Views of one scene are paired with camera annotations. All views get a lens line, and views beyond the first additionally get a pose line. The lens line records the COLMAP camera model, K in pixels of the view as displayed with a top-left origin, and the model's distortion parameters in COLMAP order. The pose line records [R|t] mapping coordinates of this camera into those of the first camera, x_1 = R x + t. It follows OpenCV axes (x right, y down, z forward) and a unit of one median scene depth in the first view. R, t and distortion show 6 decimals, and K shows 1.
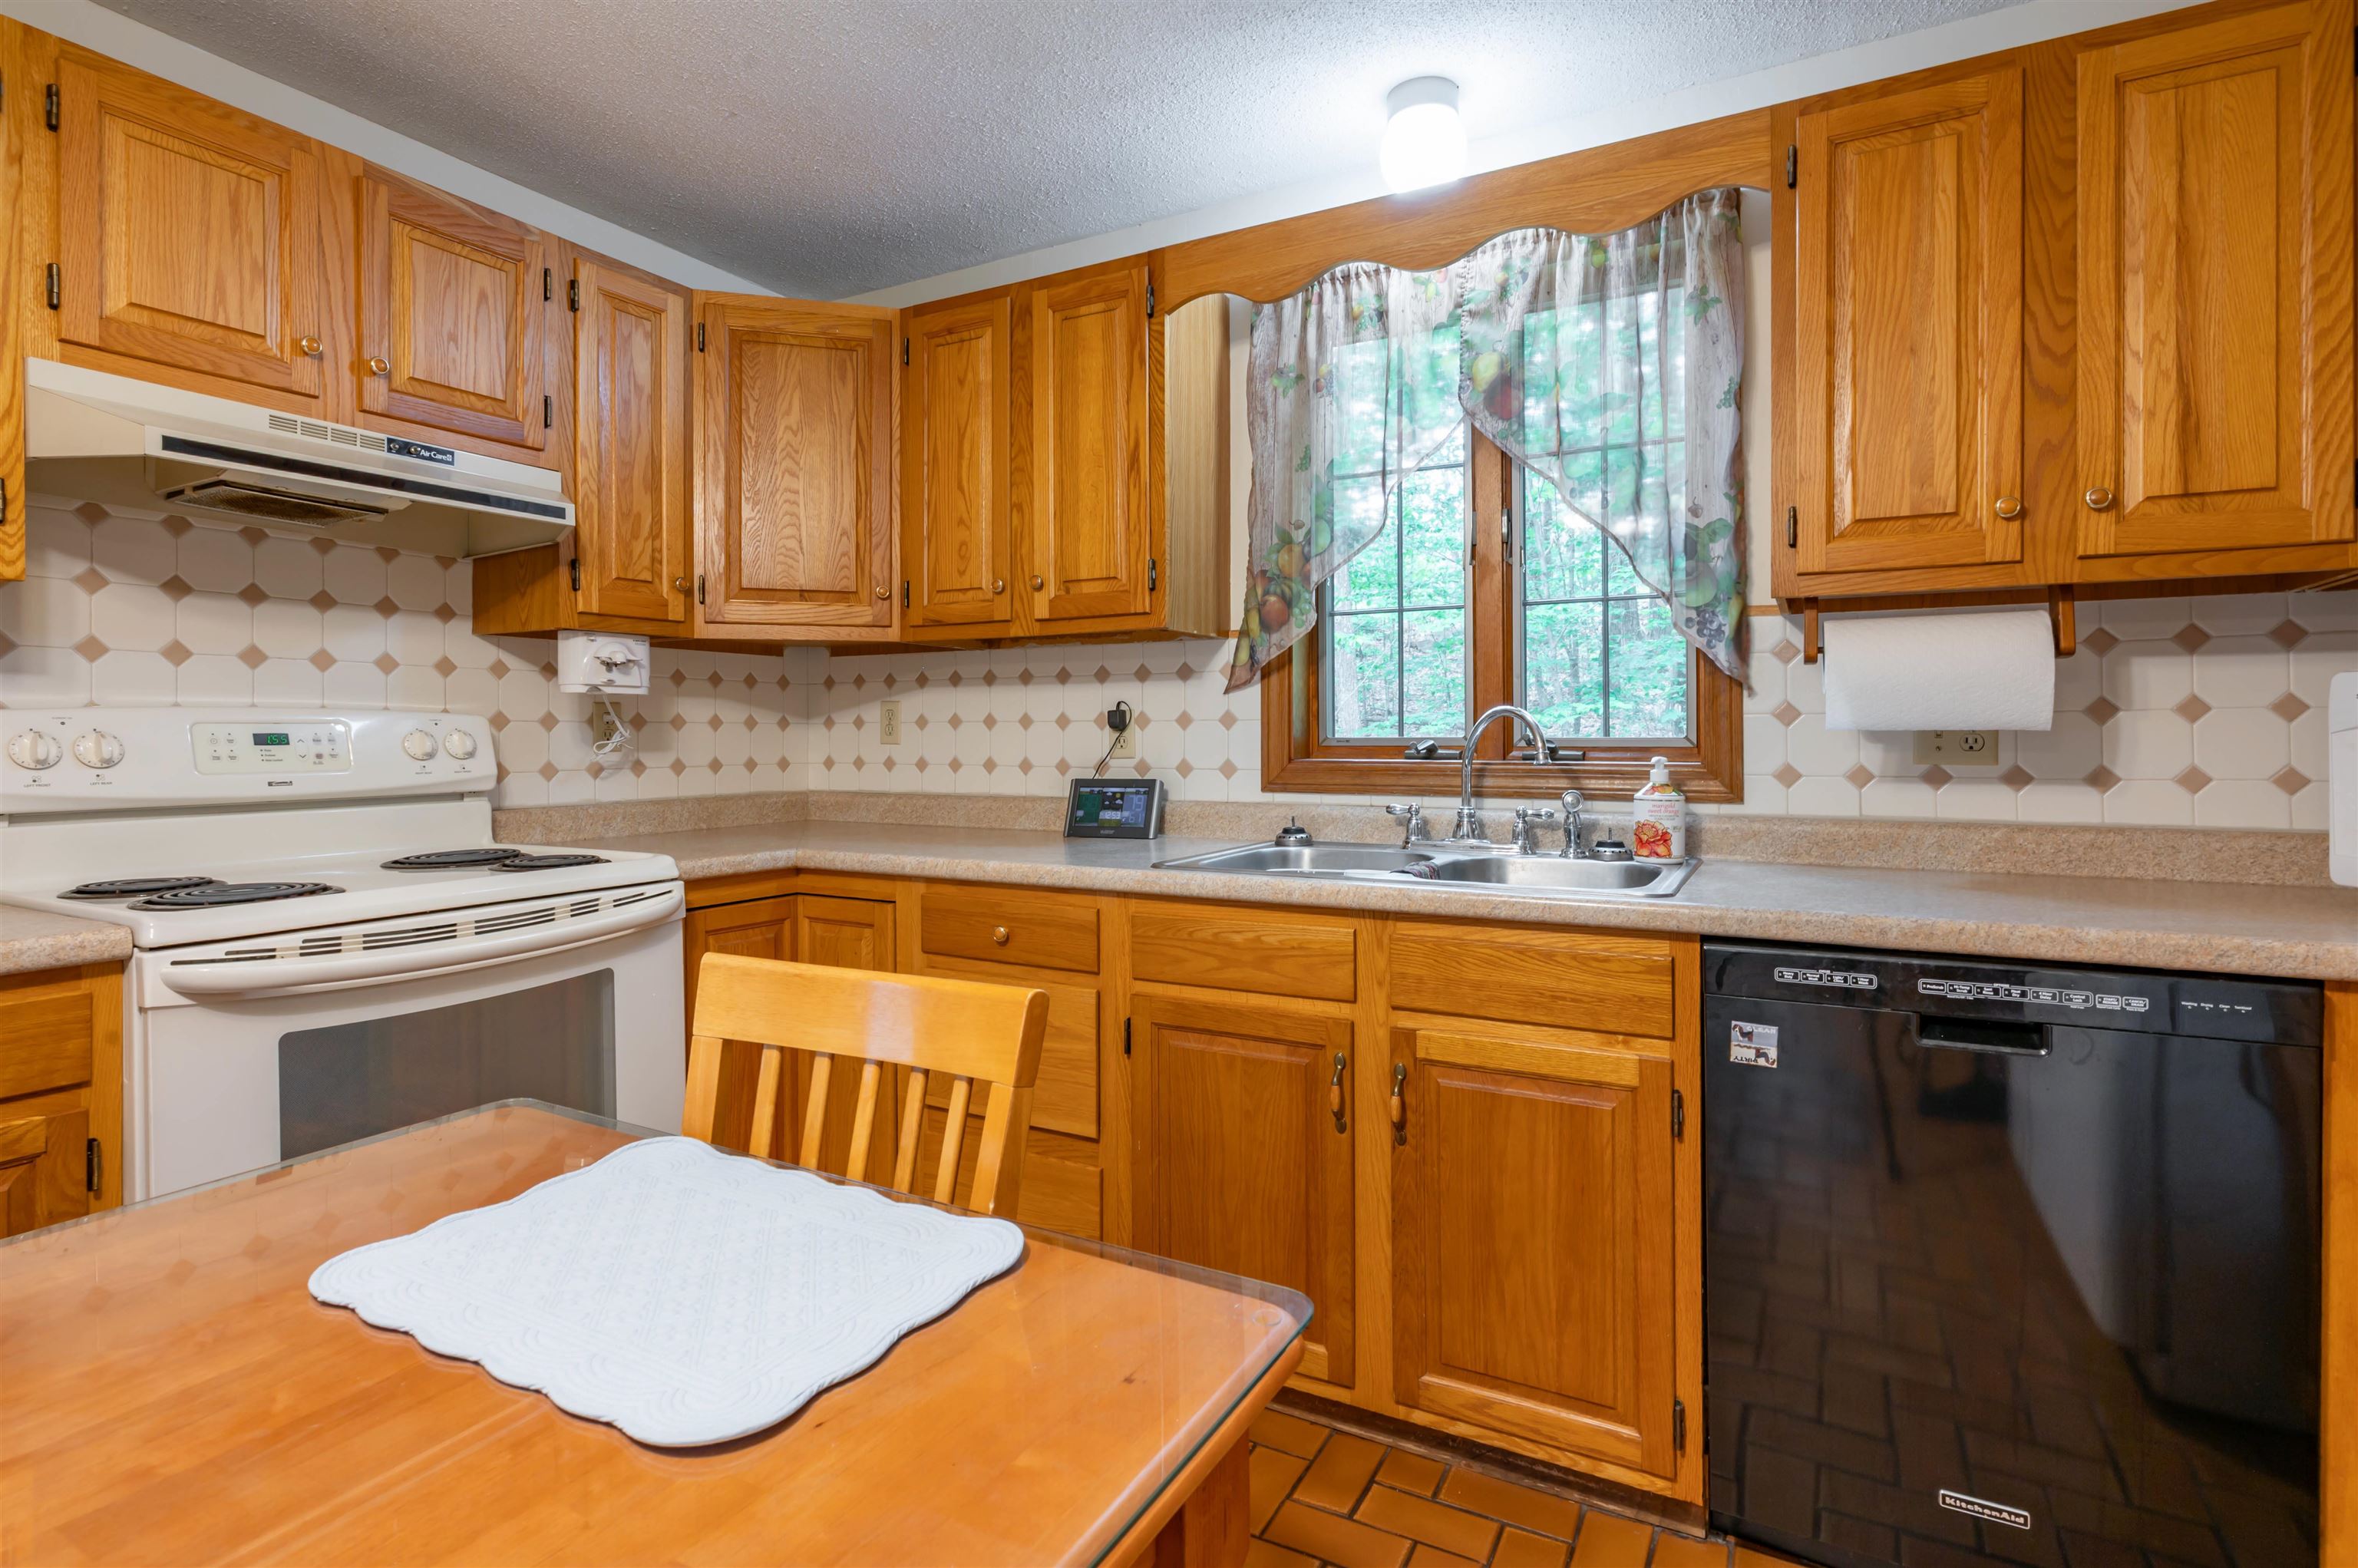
lens RADIAL K [[1145.5, 0, 1166.4], [0, 1145.5, 733.3], [0, 0, 1]] dist [-0.001315, 0.000612]
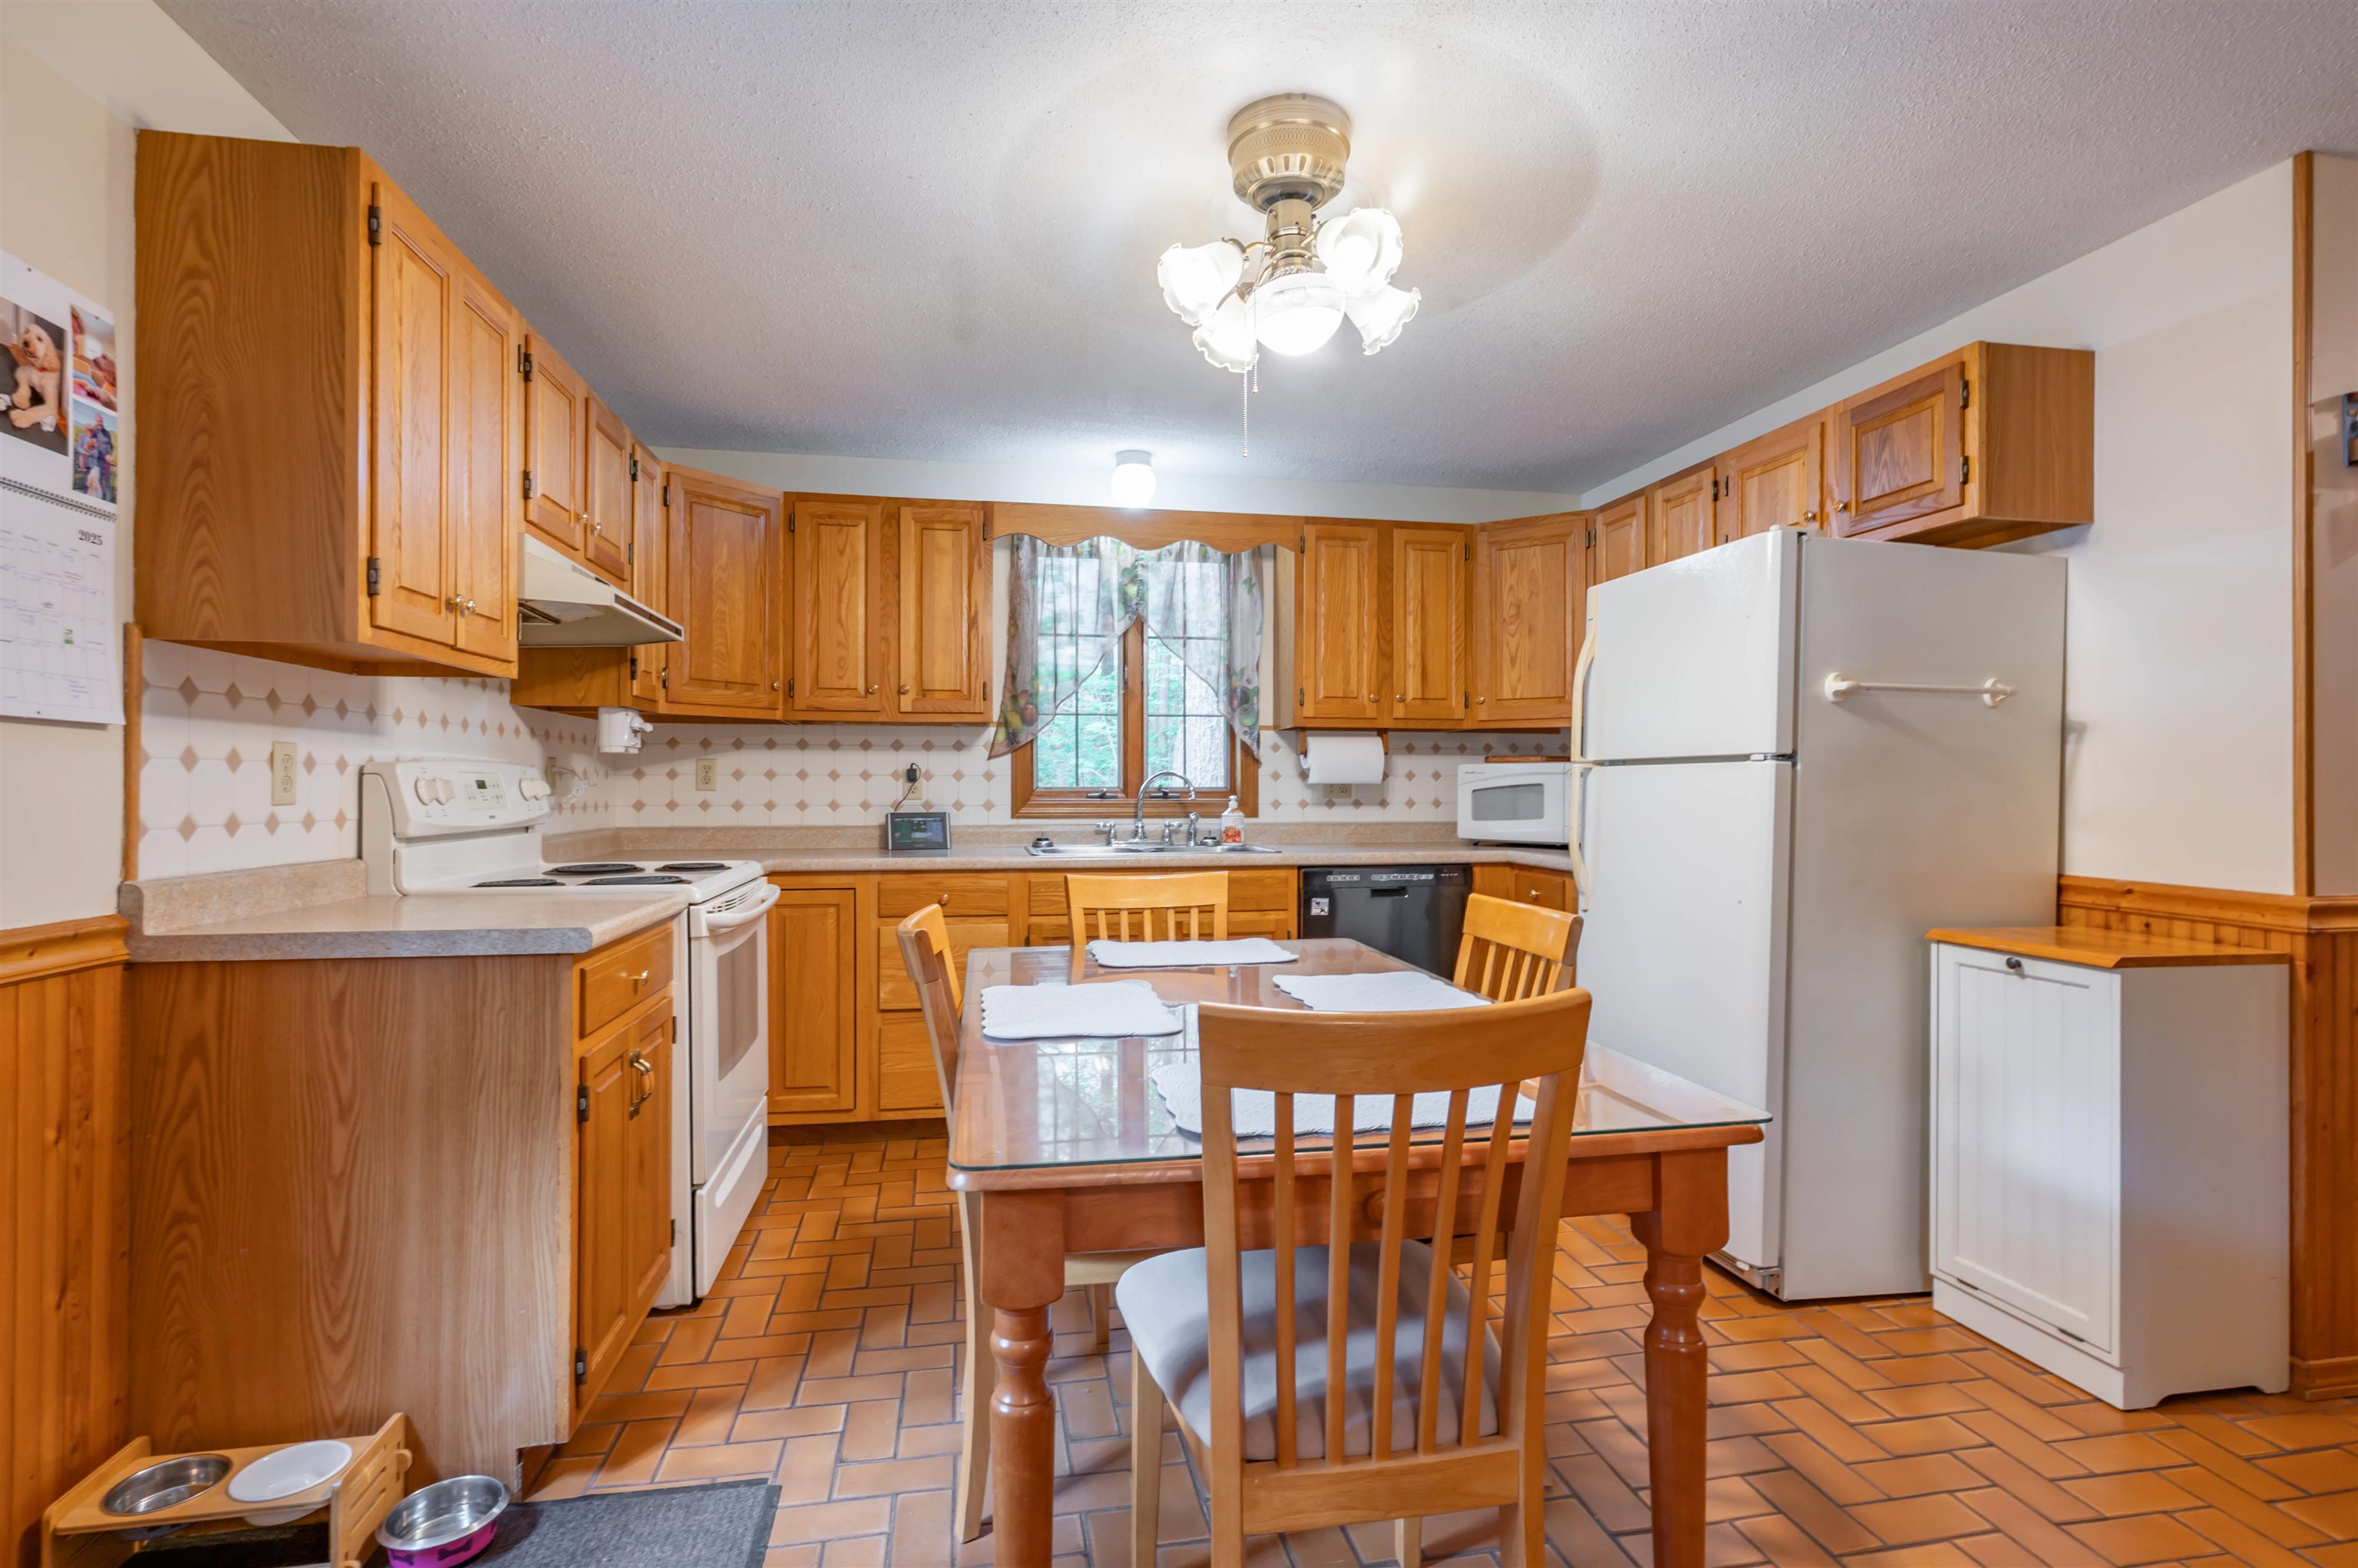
lens RADIAL K [[1136.2, 0, 1187.3], [0, 1136.2, 784.3], [0, 0, 1]] dist [0.002731, -0.000047]
pose [[0.761205, 0.004999, 0.648492, -0.875463], [-0.003587, 0.999987, -0.003498, 0.005902], [-0.648502, 0.000336, 0.761213, -0.486546]]
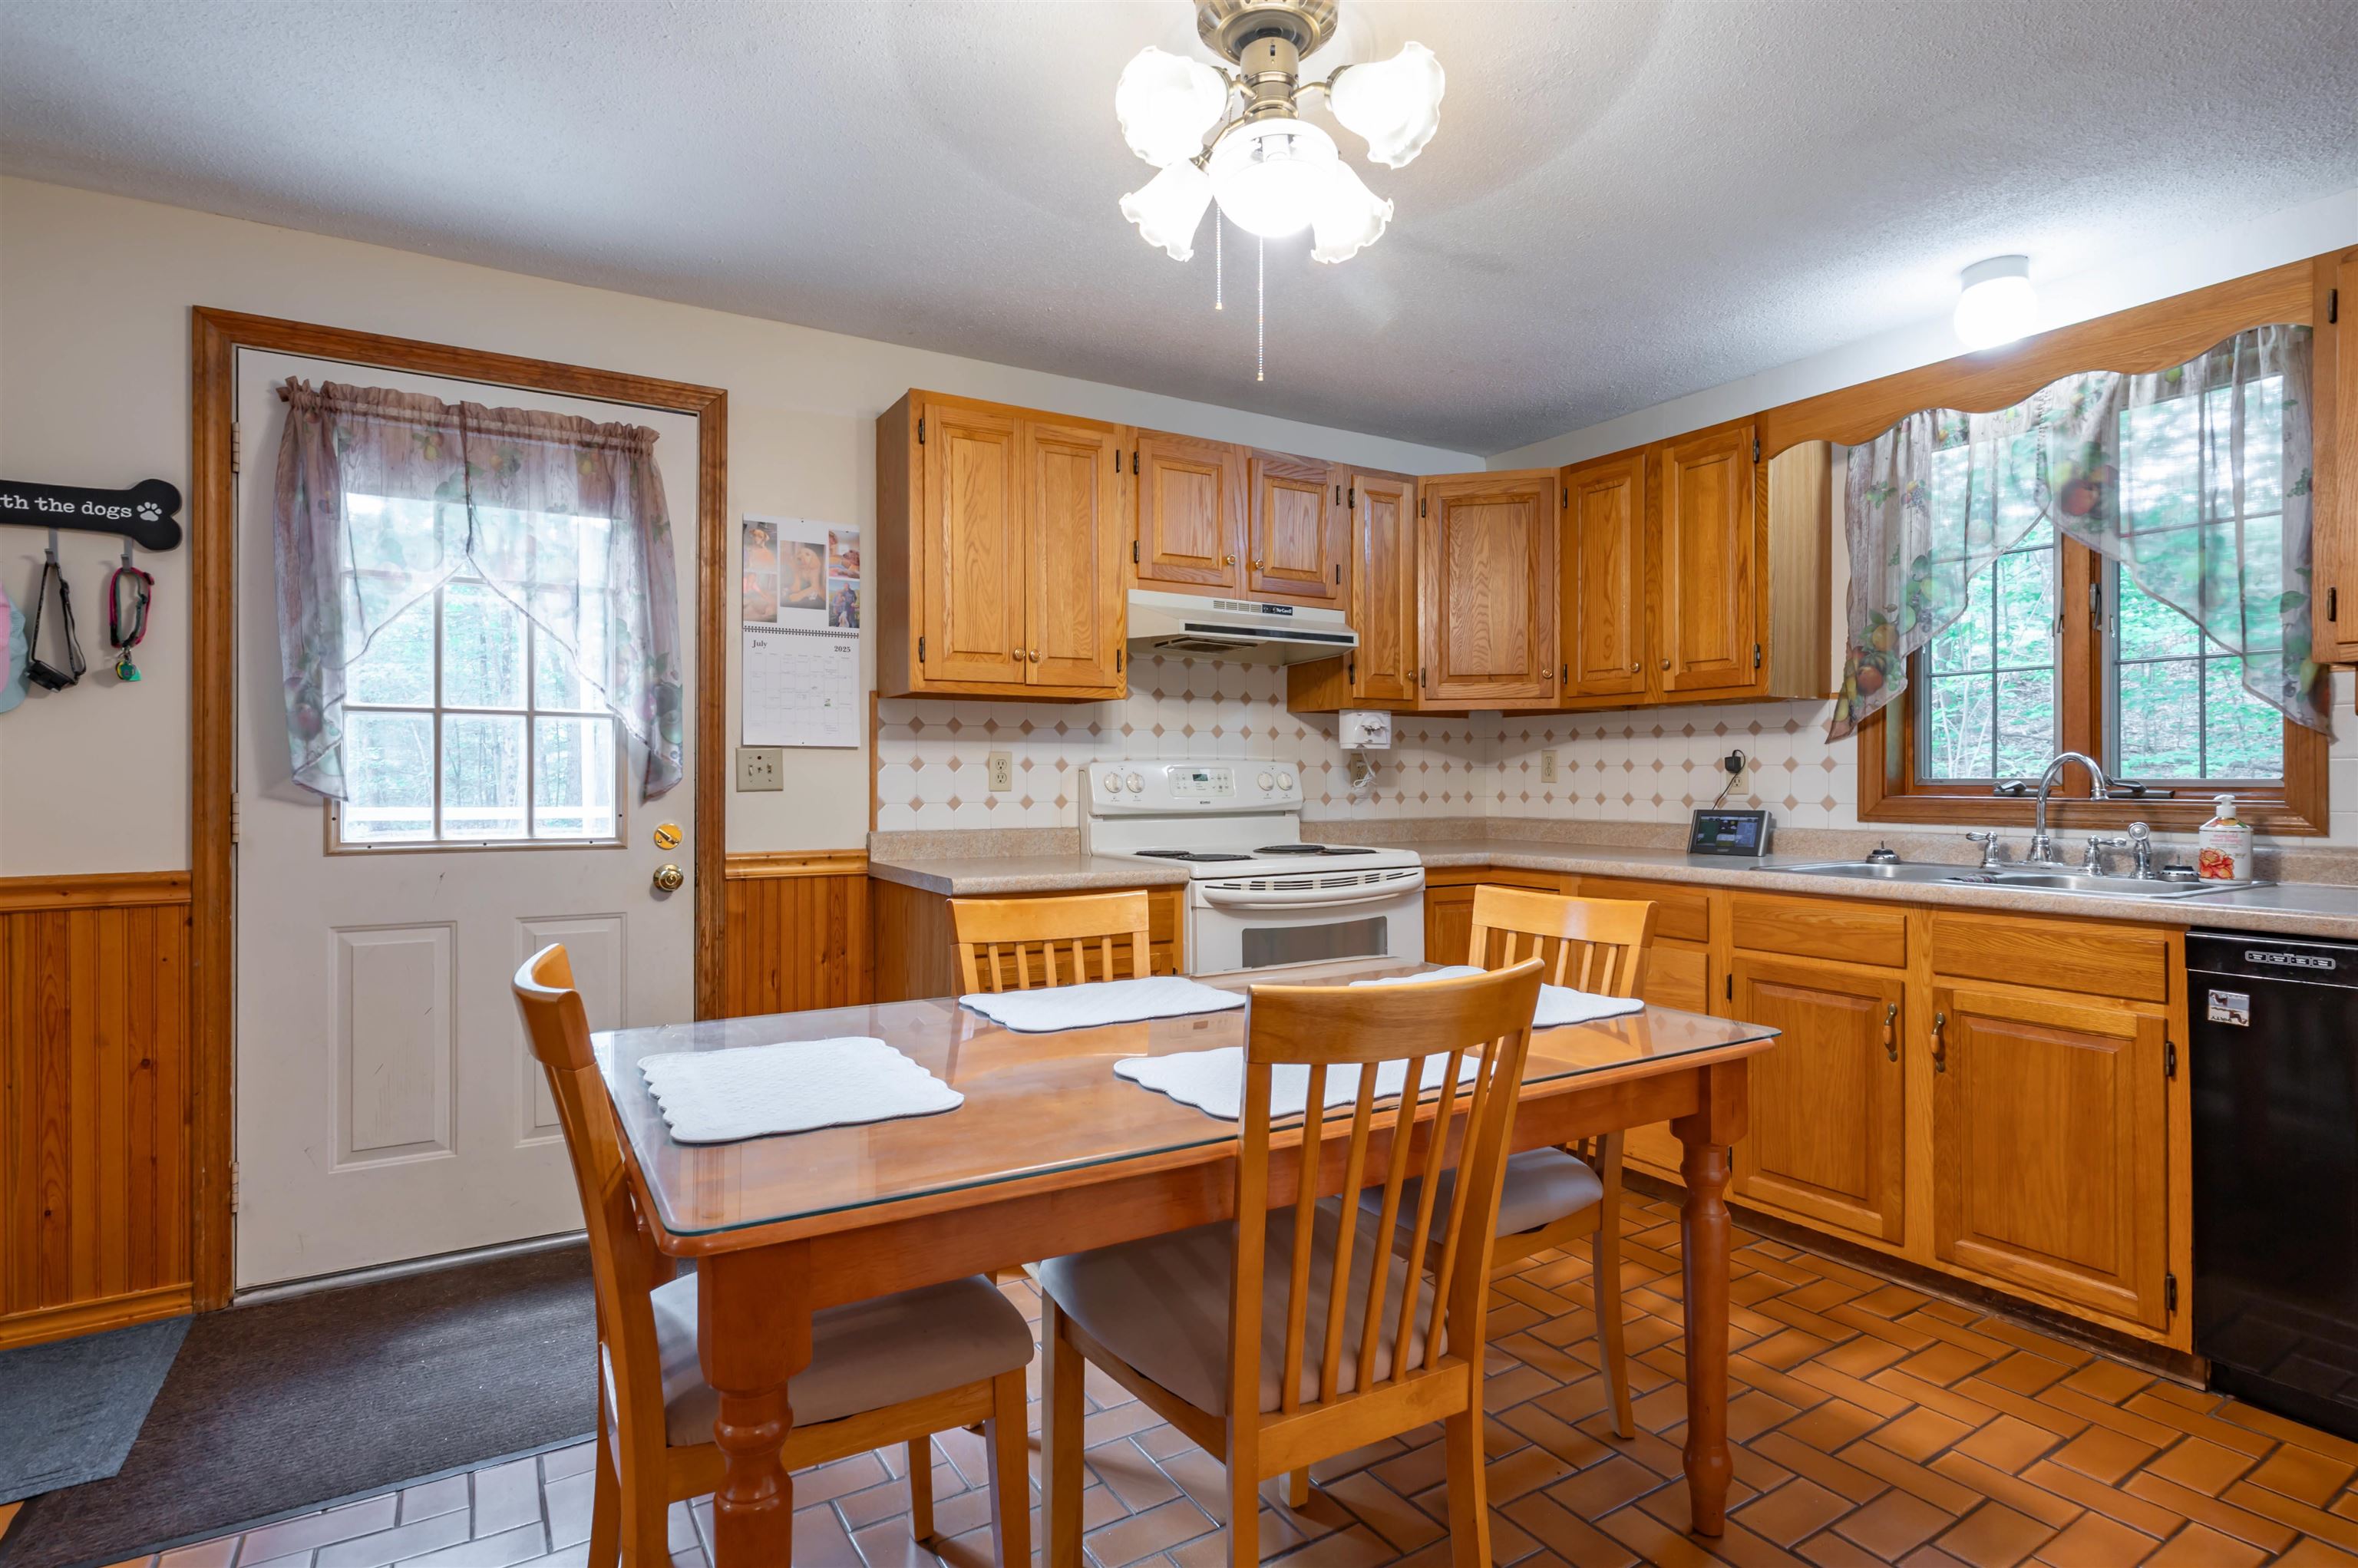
lens RADIAL K [[1185.1, 0, 1179.9], [0, 1185.1, 781.2], [0, 0, 1]] dist [-0.000593, 0.000582]
pose [[0.870620, 0.003749, -0.491941, 0.081017], [-0.001003, 0.999982, 0.005845, 0.000095], [0.491955, -0.004596, 0.870609, -0.528150]]
